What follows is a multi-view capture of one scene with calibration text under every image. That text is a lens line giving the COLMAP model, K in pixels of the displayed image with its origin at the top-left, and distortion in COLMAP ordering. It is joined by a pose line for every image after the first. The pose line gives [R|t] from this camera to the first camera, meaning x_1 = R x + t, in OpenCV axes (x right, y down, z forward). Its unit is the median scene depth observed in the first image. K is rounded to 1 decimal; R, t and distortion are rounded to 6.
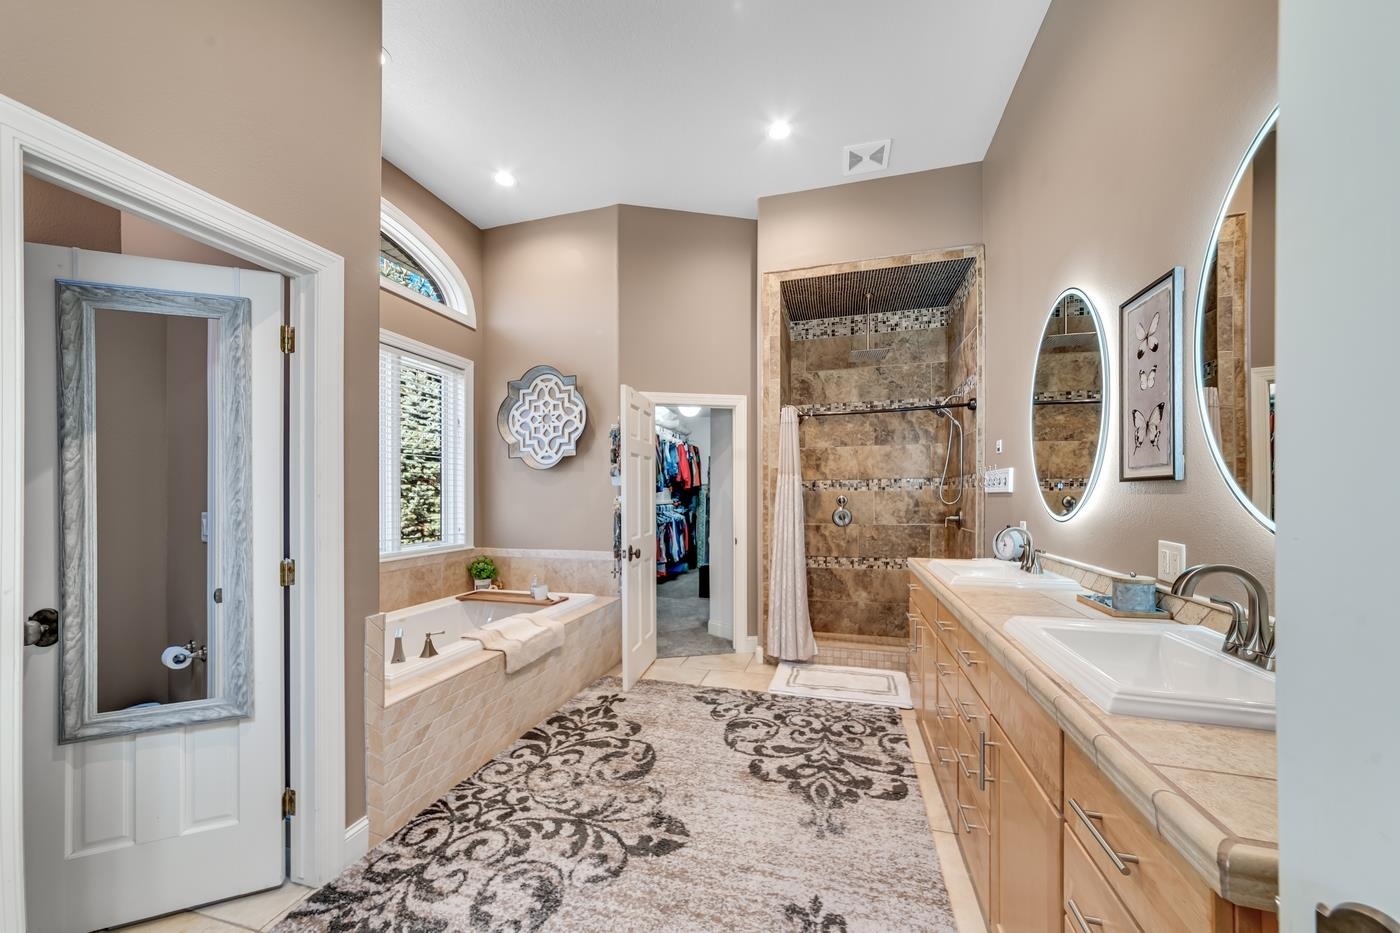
lens RADIAL K [[534.3, 0, 694.6], [0, 534.3, 499.1], [0, 0, 1]] dist [0.000970, 0.000104]
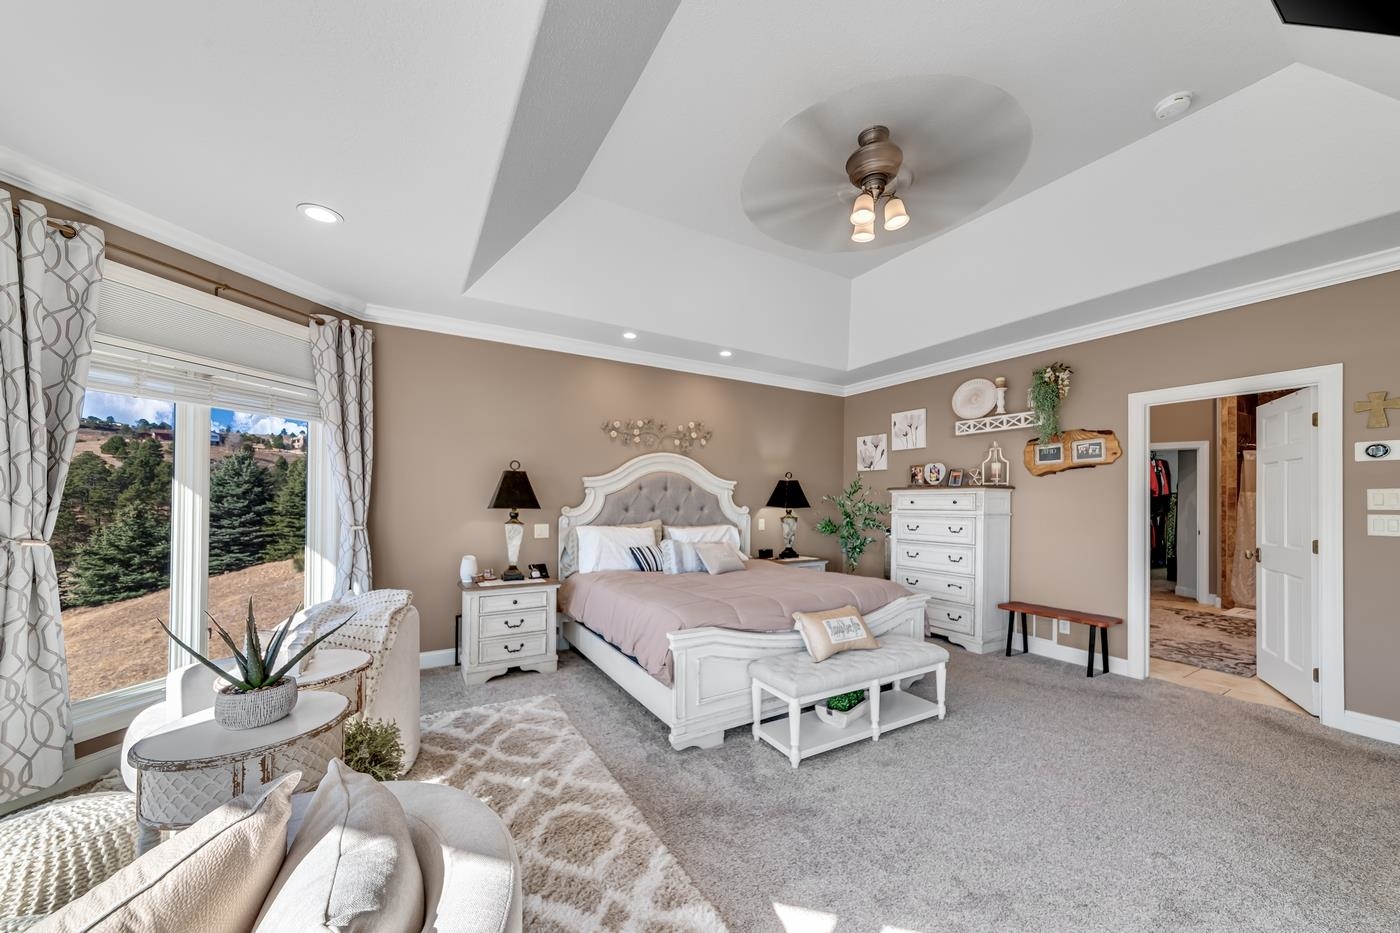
lens RADIAL K [[534.3, 0, 694.6], [0, 534.3, 499.1], [0, 0, 1]] dist [0.000970, 0.000104]
pose [[0.755156, 0.004640, -0.655528, -0.015115], [-0.007123, 0.999974, -0.001128, -0.008352], [0.655506, 0.005521, 0.755170, -1.231341]]
